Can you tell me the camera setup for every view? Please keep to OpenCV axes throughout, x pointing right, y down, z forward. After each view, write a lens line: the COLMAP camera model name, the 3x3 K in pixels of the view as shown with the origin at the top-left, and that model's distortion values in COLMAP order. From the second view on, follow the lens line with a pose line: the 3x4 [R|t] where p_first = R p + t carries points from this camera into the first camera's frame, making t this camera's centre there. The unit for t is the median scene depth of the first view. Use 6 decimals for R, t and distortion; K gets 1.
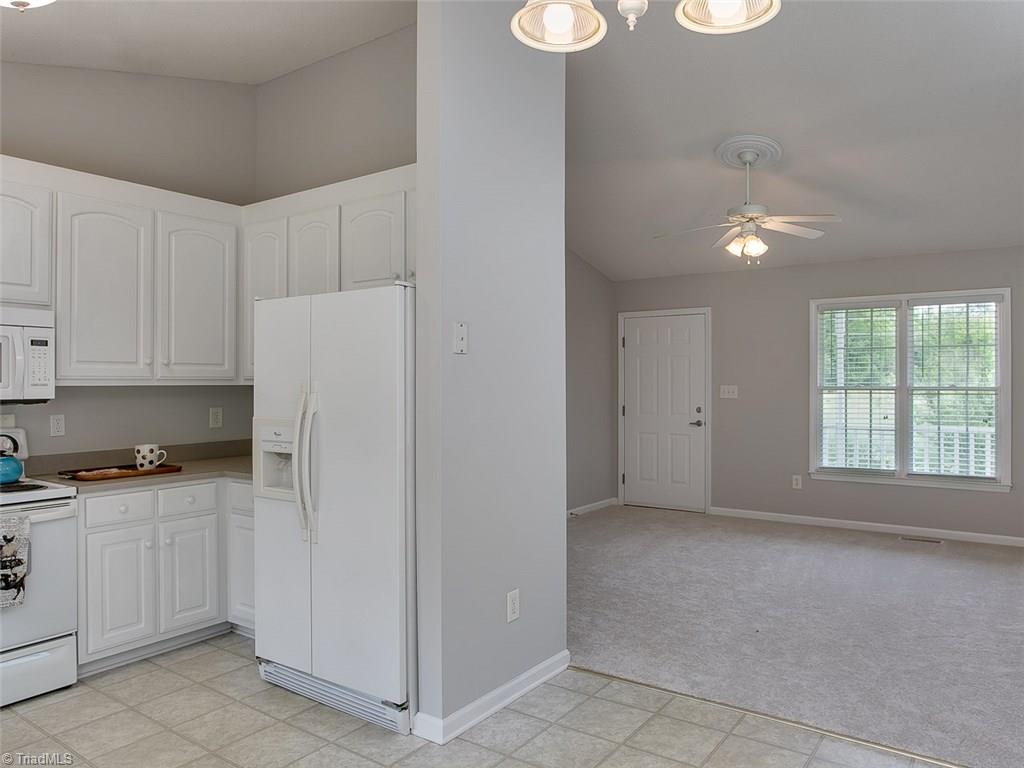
lens RADIAL K [[726.4, 0, 511.3], [0, 726.4, 384.5], [0, 0, 1]] dist [-0.035324, 0.023512]
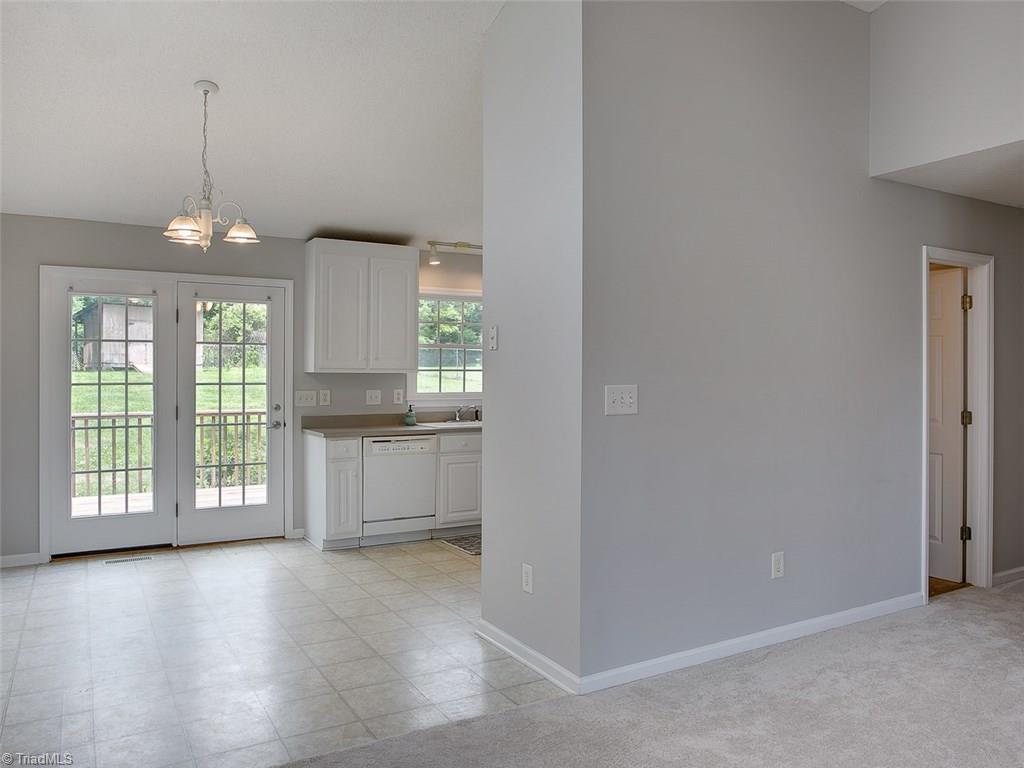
lens RADIAL K [[765.3, 0, 521.0], [0, 765.3, 379.7], [0, 0, 1]] dist [-0.044503, 0.031782]
pose [[-0.401557, 0.009636, -0.915783, 1.139368], [-0.005285, 0.999904, 0.012838, -0.004800], [0.915819, 0.009995, -0.401467, 1.574739]]
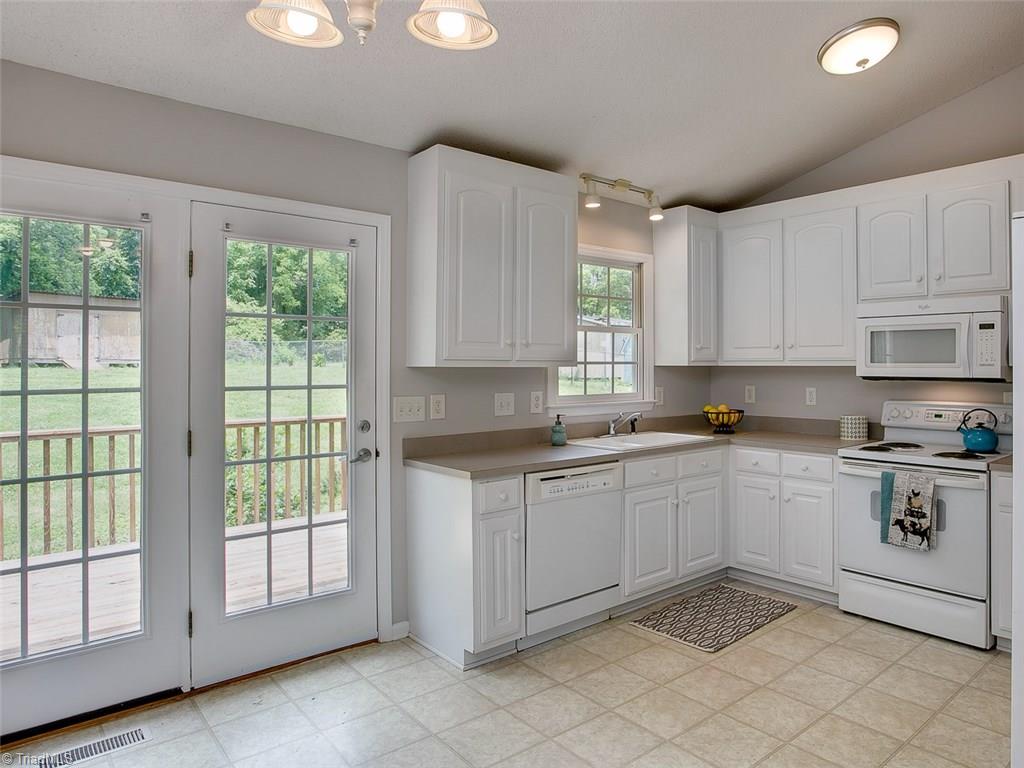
lens RADIAL K [[671.8, 0, 612.9], [0, 671.8, 362.8], [0, 0, 1]] dist [-0.055997, 0.028220]
pose [[-0.182489, -0.001785, -0.983206, 0.480753], [-0.000904, 0.999998, -0.001647, -0.000467], [0.983207, 0.000588, -0.182491, 0.701232]]
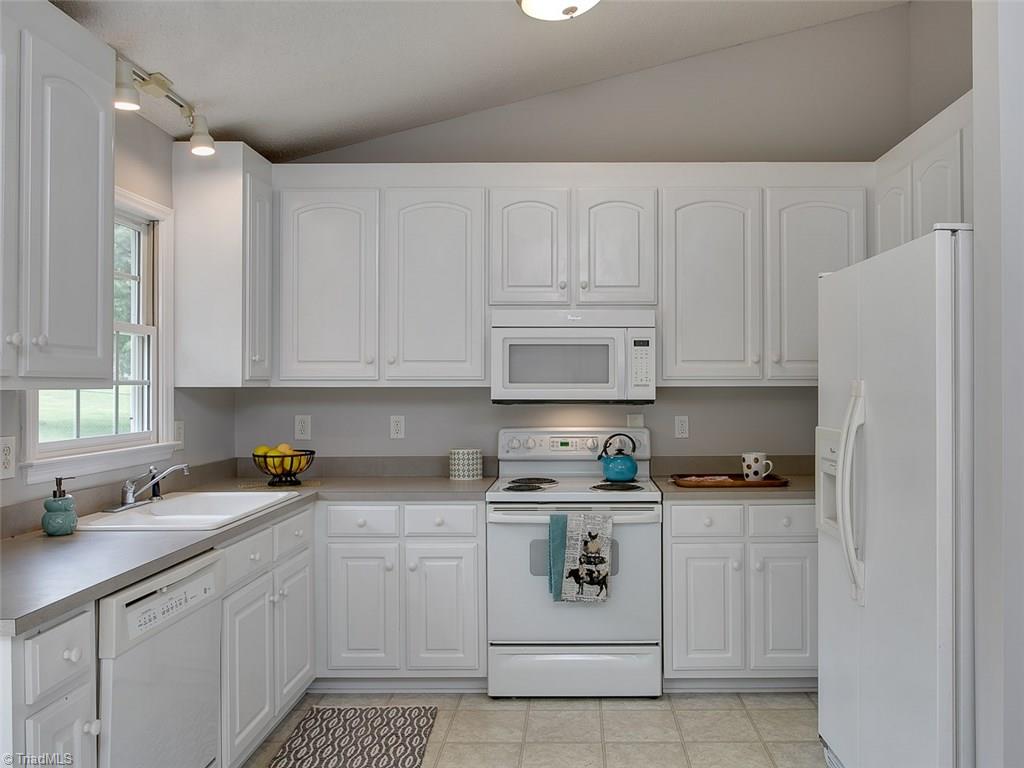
lens RADIAL K [[812.0, 0, 518.6], [0, 812.0, 383.9], [0, 0, 1]] dist [-0.024193, 0.021188]
pose [[0.584068, 0.000432, -0.811704, 0.177641], [-0.000740, 1.000000, 0.000000, -0.001822], [0.811704, 0.000600, 0.584068, 0.235146]]
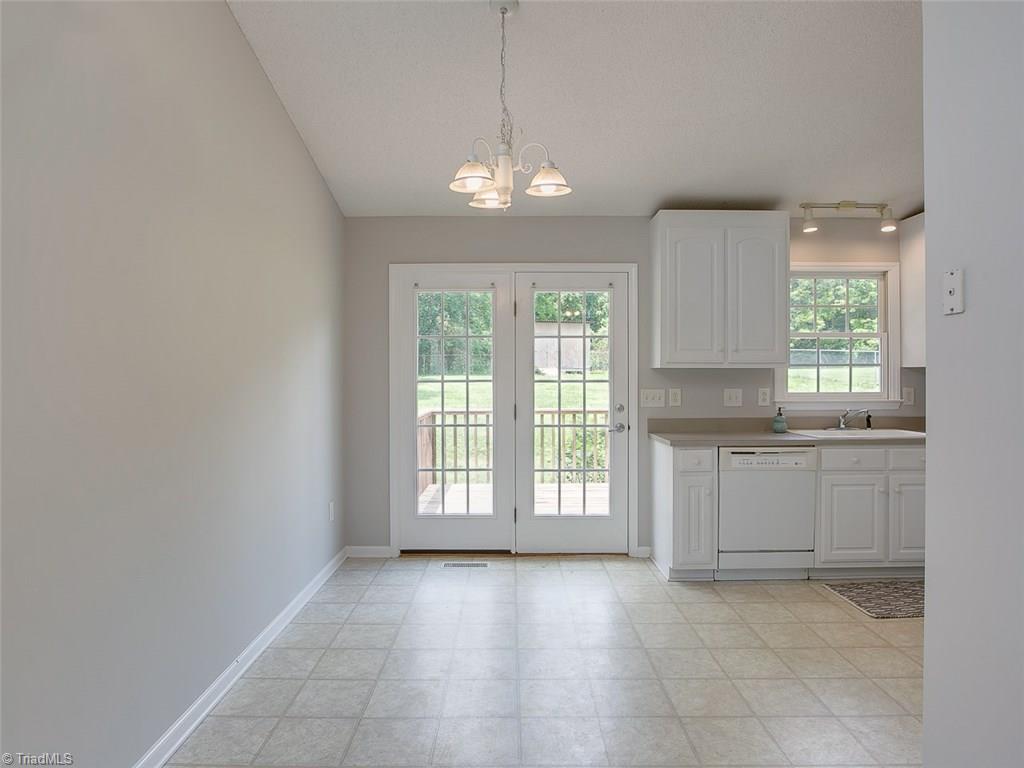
lens RADIAL K [[644.3, 0, 505.5], [0, 644.3, 375.9], [0, 0, 1]] dist [-0.049443, 0.006410]
pose [[-0.812969, 0.005403, -0.582282, 0.620940], [0.003078, 0.999983, 0.004981, 0.015211], [0.582299, 0.002257, -0.812972, 1.226058]]
